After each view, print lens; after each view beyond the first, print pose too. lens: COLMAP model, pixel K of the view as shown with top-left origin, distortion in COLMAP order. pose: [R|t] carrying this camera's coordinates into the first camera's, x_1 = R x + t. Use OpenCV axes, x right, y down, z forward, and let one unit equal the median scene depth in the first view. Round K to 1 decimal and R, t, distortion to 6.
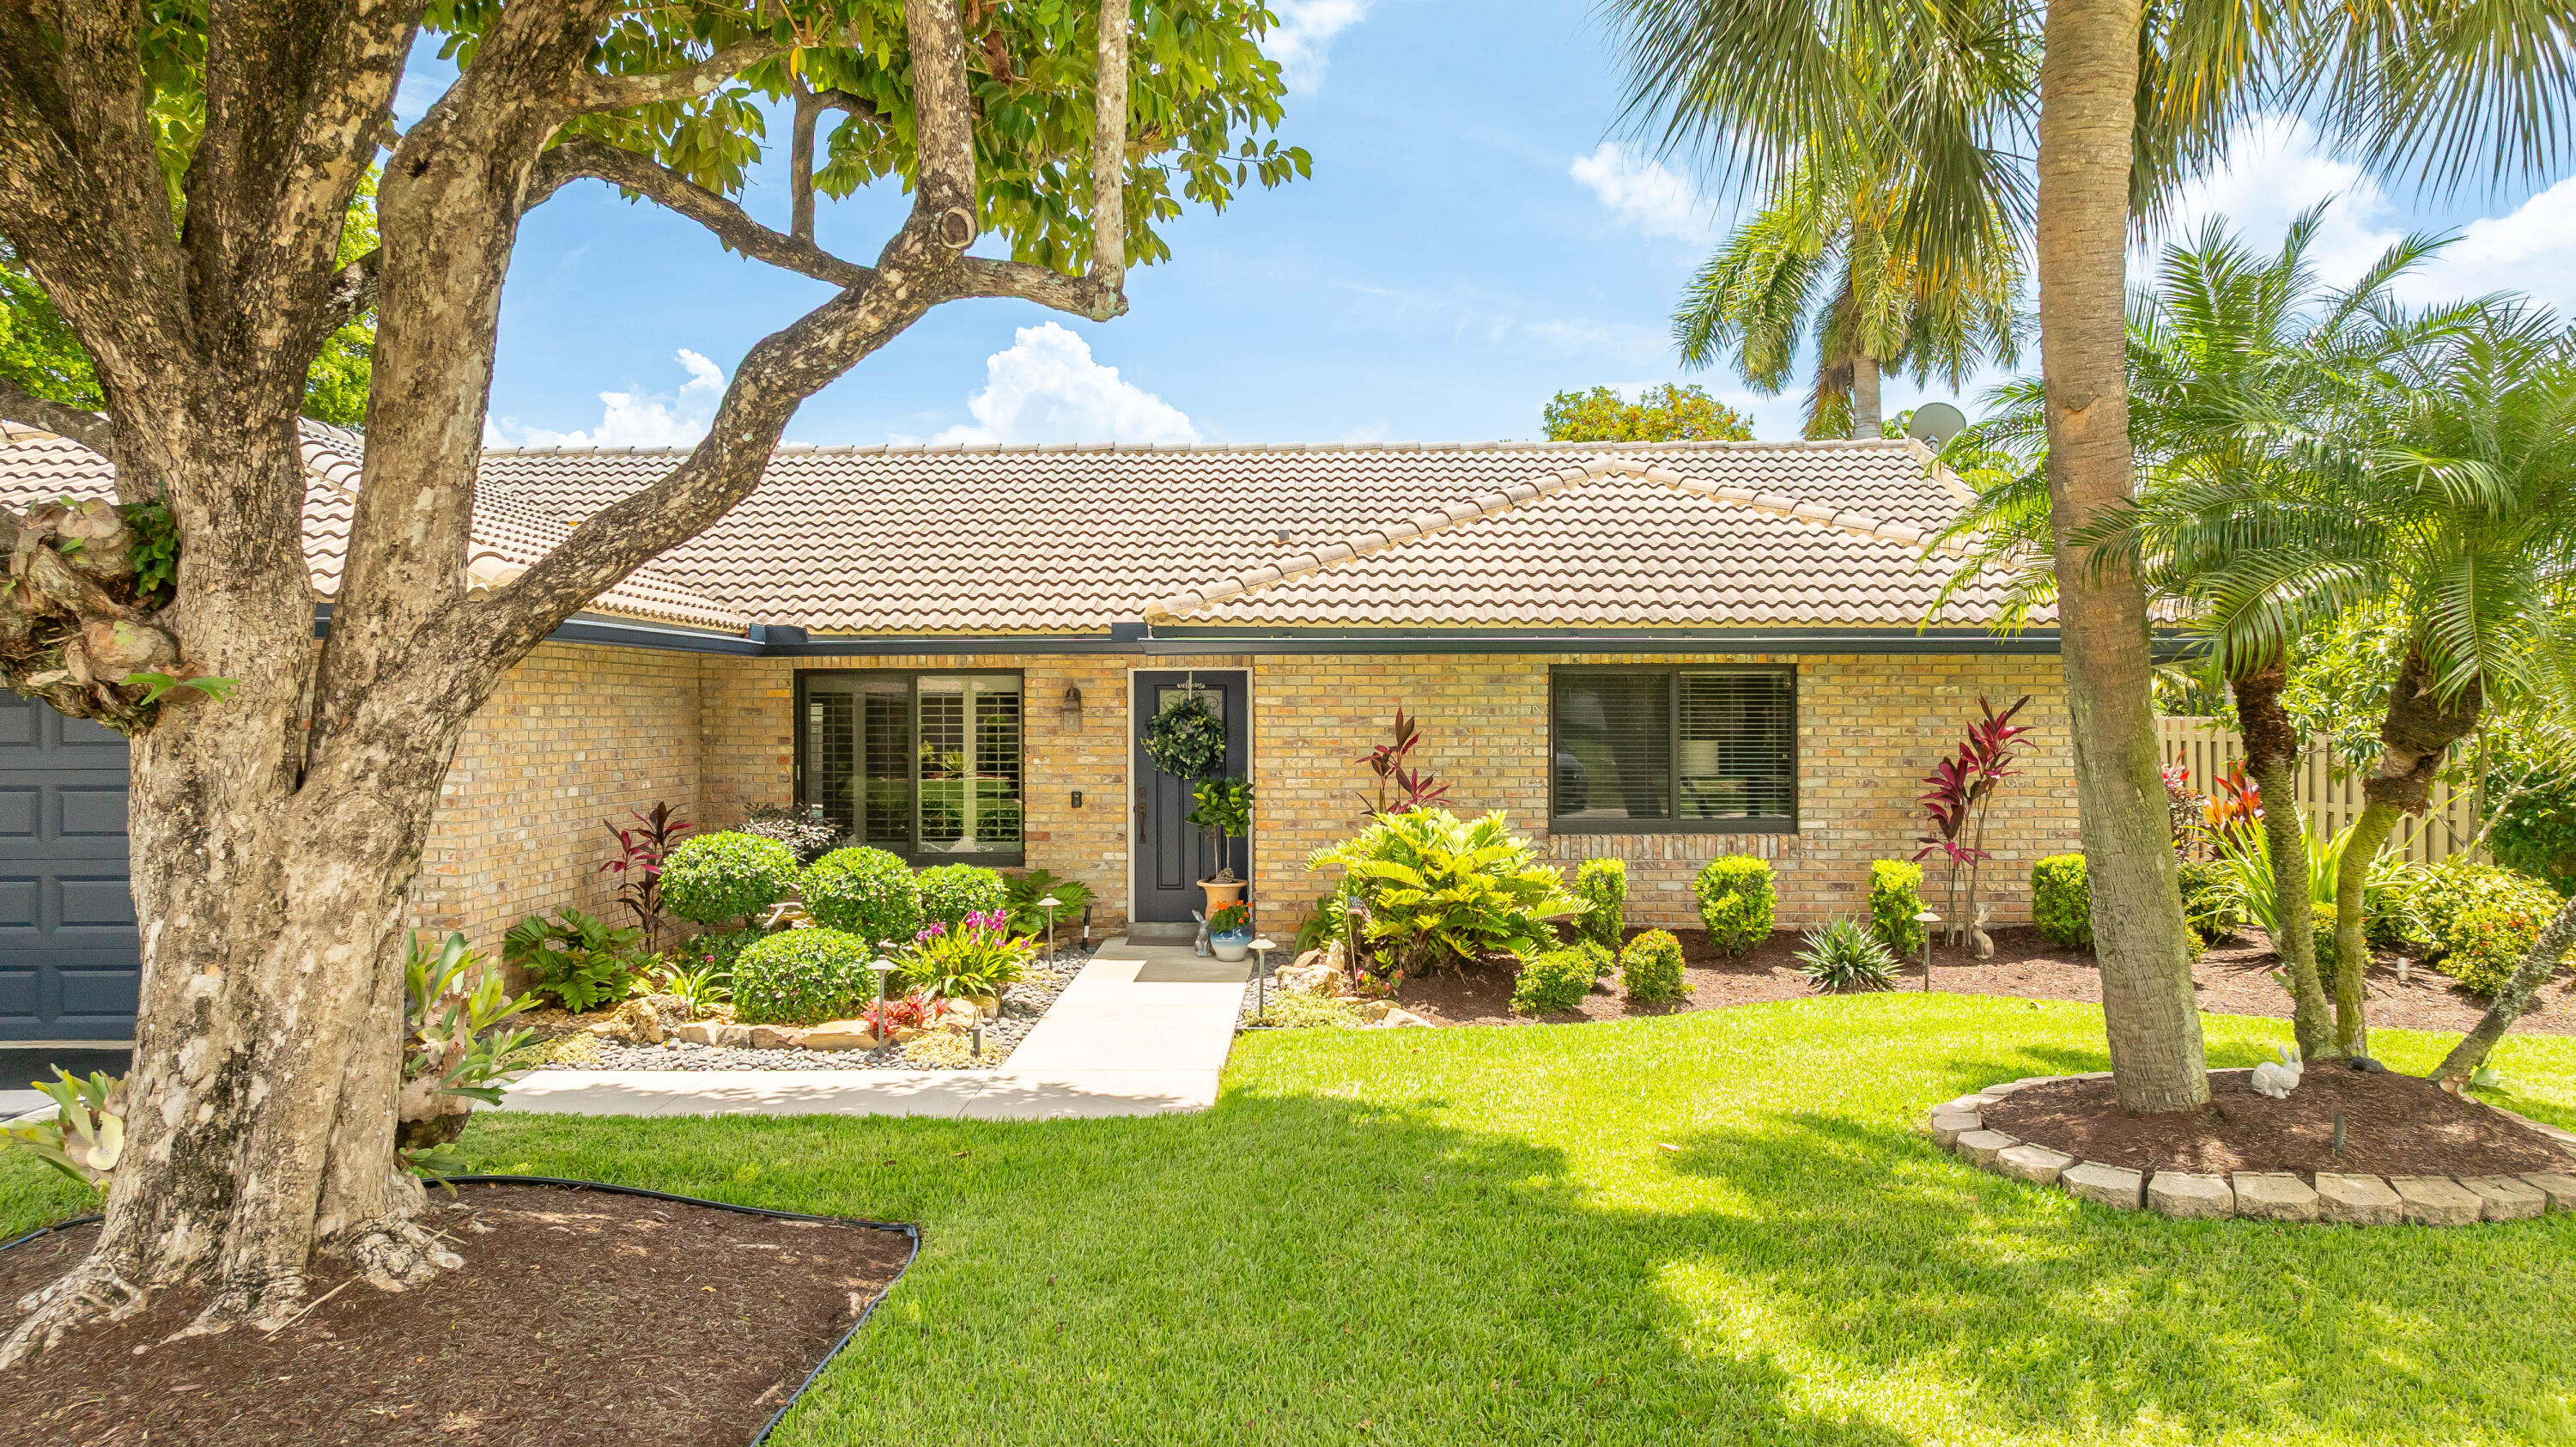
lens RADIAL K [[1815.3, 0, 1288.0], [0, 1815.3, 723.5], [0, 0, 1]] dist [-0.027041, 0.047729]
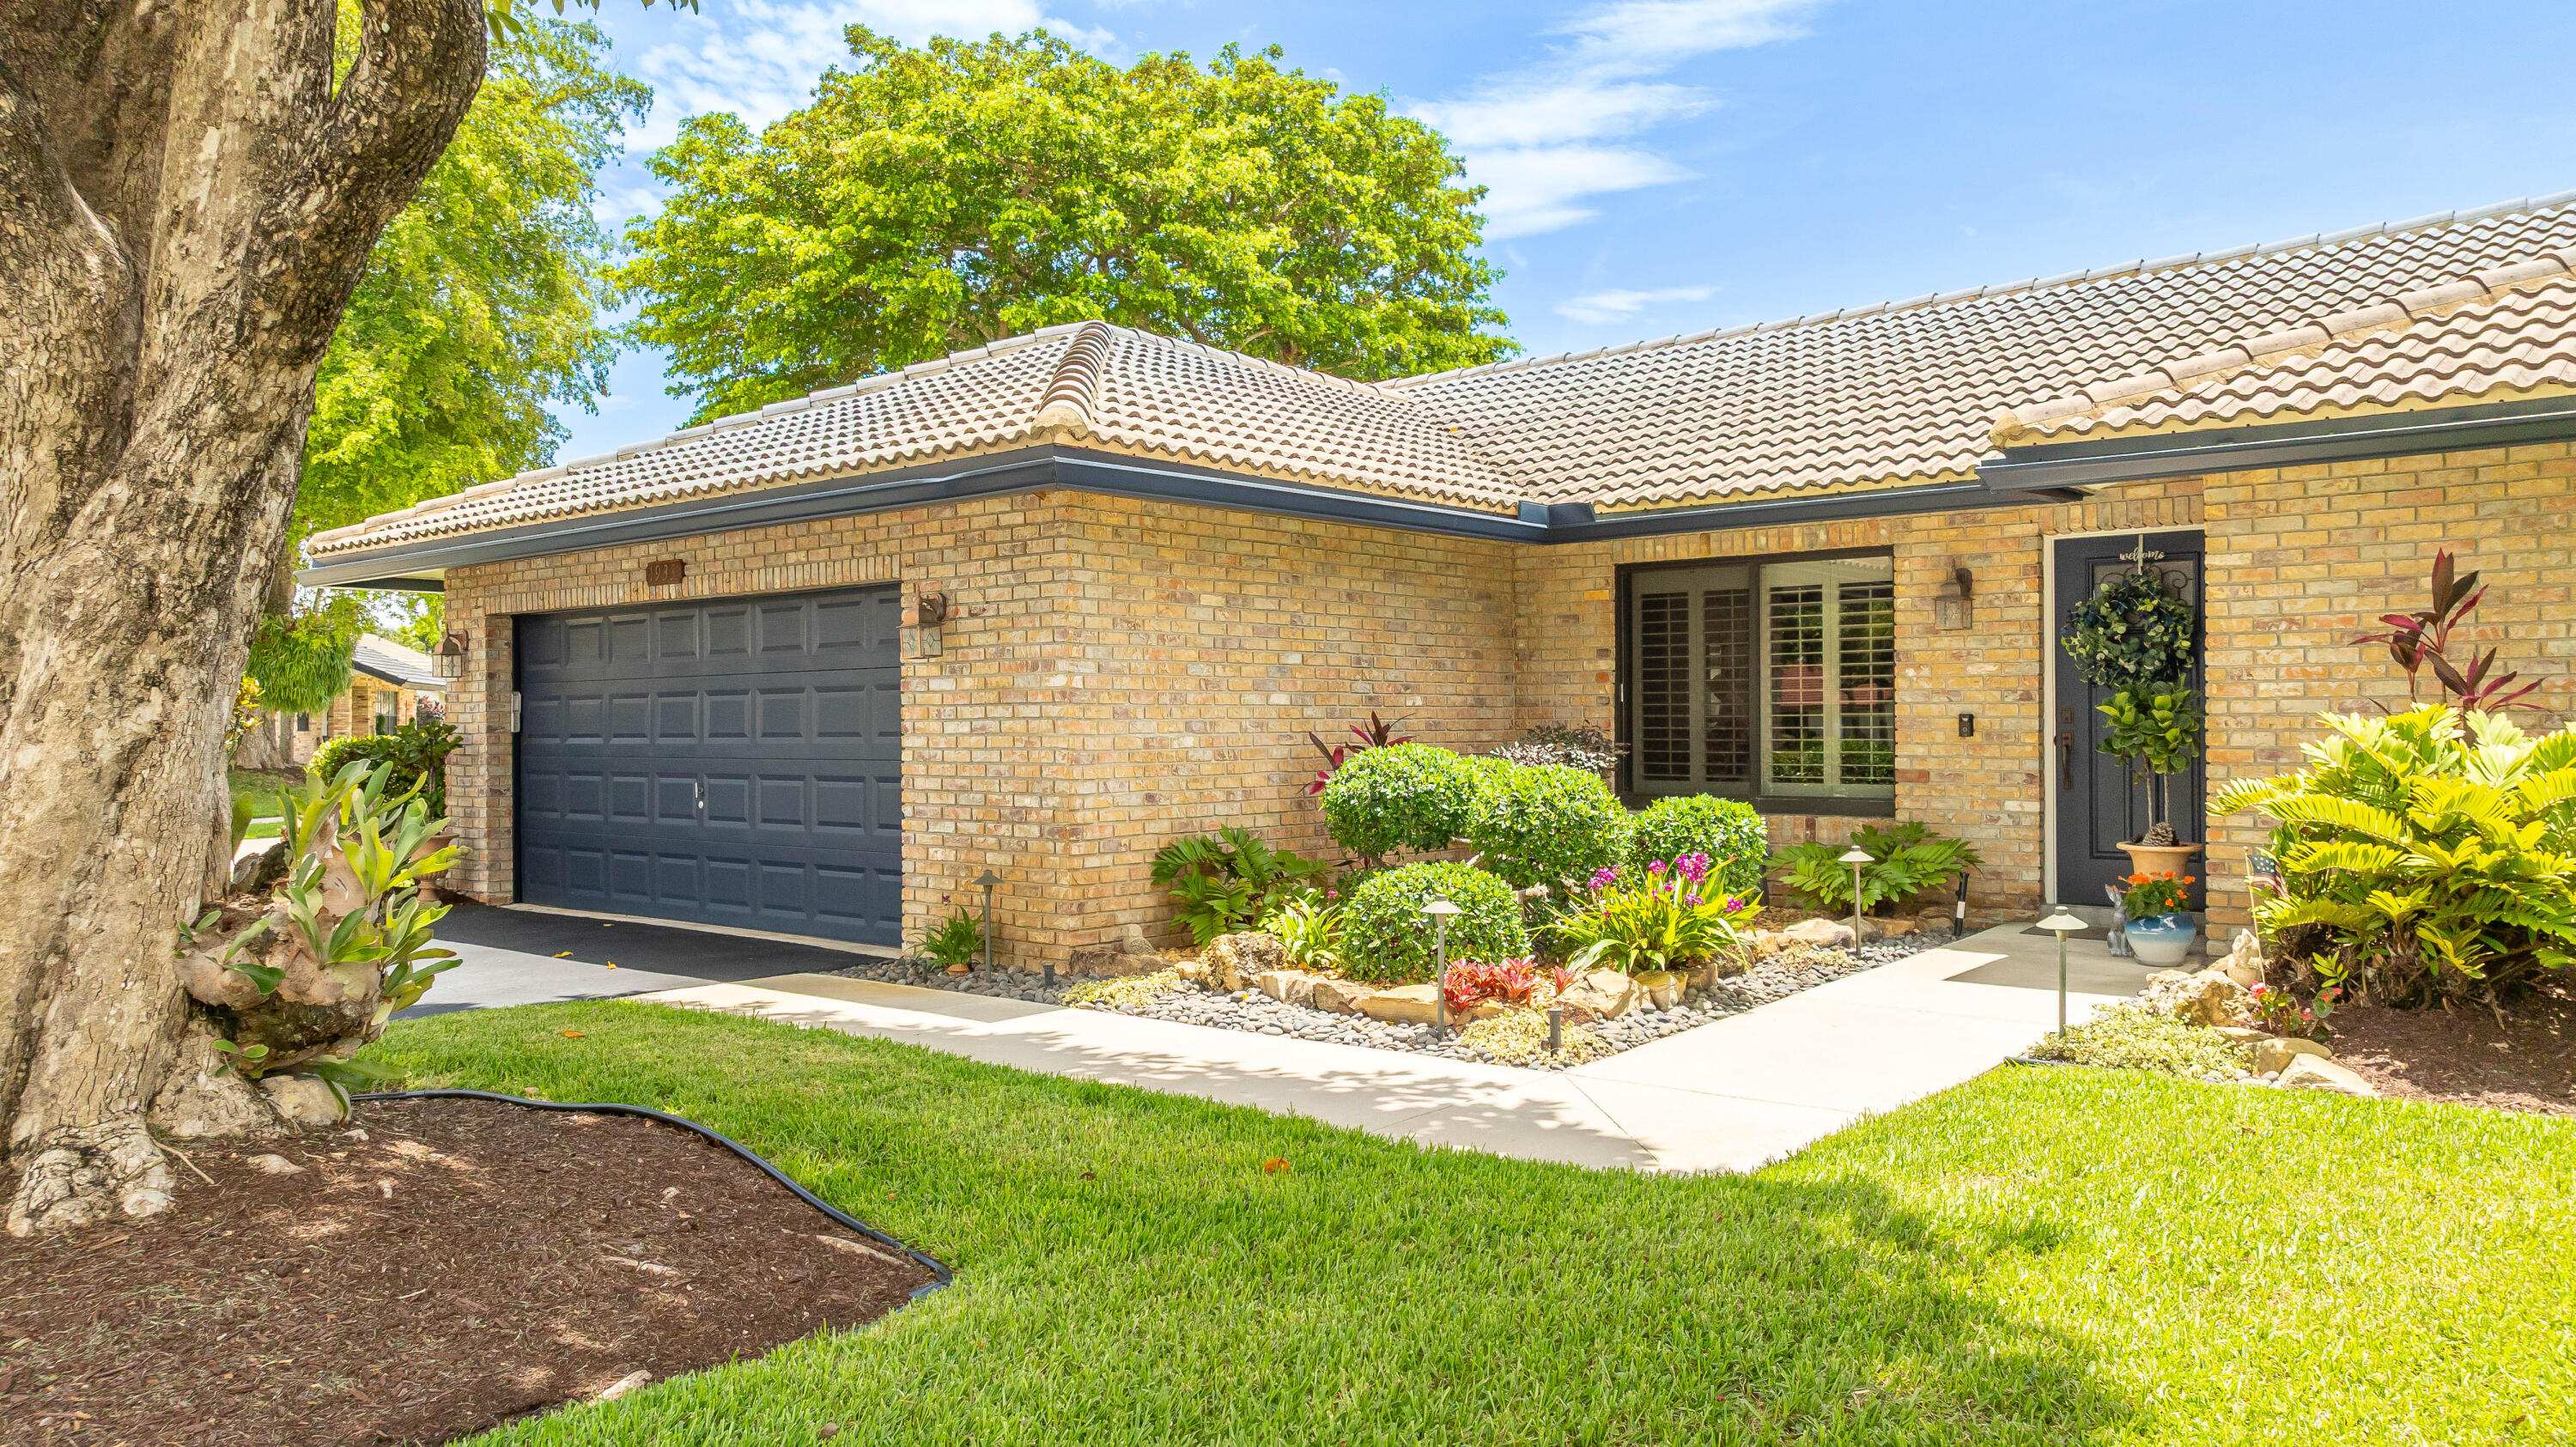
lens RADIAL K [[1815.3, 0, 1288.0], [0, 1815.3, 723.5], [0, 0, 1]] dist [-0.027041, 0.047729]
pose [[0.775596, -0.002284, -0.631225, 0.157184], [0.000045, 0.999994, -0.003564, 0.055315], [0.631229, 0.002736, 0.775591, 0.357877]]
